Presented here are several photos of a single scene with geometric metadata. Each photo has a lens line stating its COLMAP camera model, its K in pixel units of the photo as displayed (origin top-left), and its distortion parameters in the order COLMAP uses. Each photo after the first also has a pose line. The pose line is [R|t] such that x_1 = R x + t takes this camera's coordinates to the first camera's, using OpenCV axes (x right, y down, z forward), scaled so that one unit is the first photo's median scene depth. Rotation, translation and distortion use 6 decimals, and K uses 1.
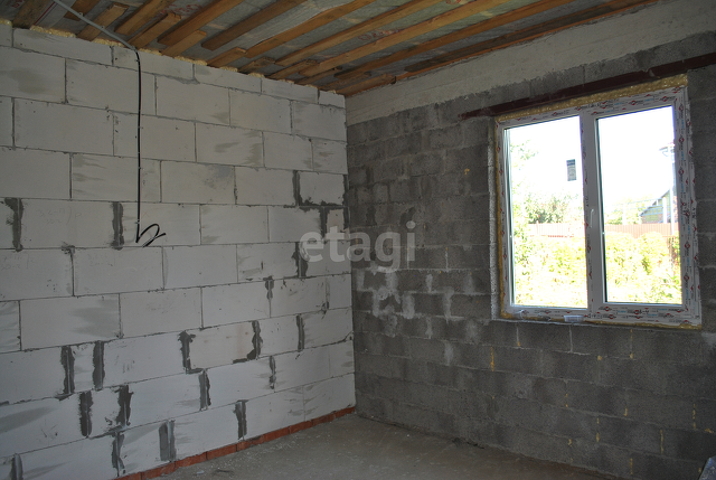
lens RADIAL K [[560.3, 0, 354.1], [0, 560.3, 239.7], [0, 0, 1]] dist [-0.081511, 0.012679]
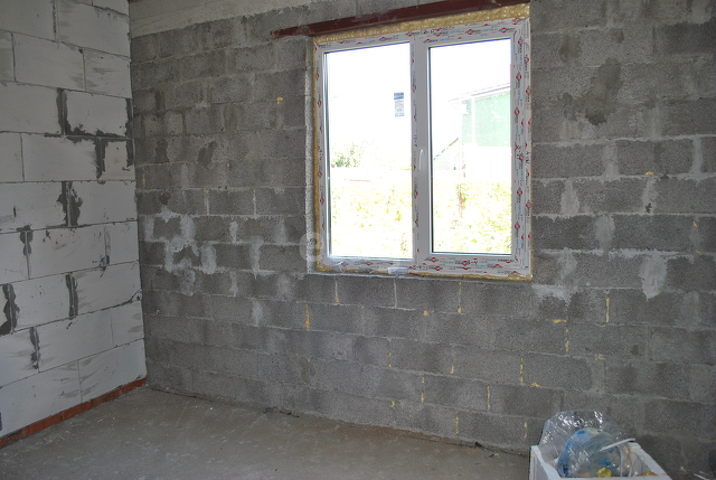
lens RADIAL K [[560.3, 0, 356.9], [0, 560.3, 233.8], [0, 0, 1]] dist [-0.081511, 0.012679]
pose [[0.933938, -0.015604, 0.357095, 0.006874], [-0.017899, 0.995752, 0.090324, 0.000803], [-0.356987, -0.090749, 0.929691, 0.159633]]
